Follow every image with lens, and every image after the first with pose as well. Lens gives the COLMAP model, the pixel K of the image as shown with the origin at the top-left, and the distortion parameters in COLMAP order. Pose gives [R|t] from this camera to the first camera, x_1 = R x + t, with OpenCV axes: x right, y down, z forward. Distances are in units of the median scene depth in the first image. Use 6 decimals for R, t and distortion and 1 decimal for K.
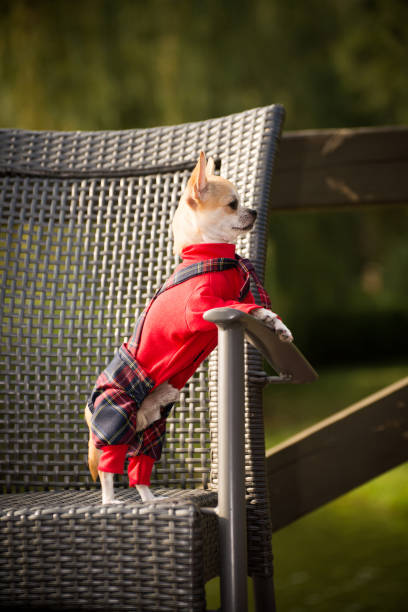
lens RADIAL K [[2320.8, 0, 204.9], [0, 2320.8, 308.2], [0, 0, 1]] dist [0.737316, 0.000000]
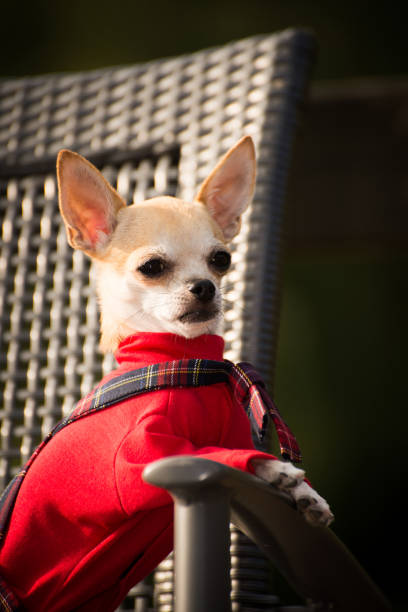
lens RADIAL K [[2320.8, 0, 206.4], [0, 2320.8, 302.4], [0, 0, 1]] dist [0.737316, 0.000000]
pose [[0.999636, -0.000884, -0.026975, 0.024871], [-0.001175, 0.997091, -0.076217, 0.004688], [0.026964, 0.076221, 0.996726, 0.527017]]
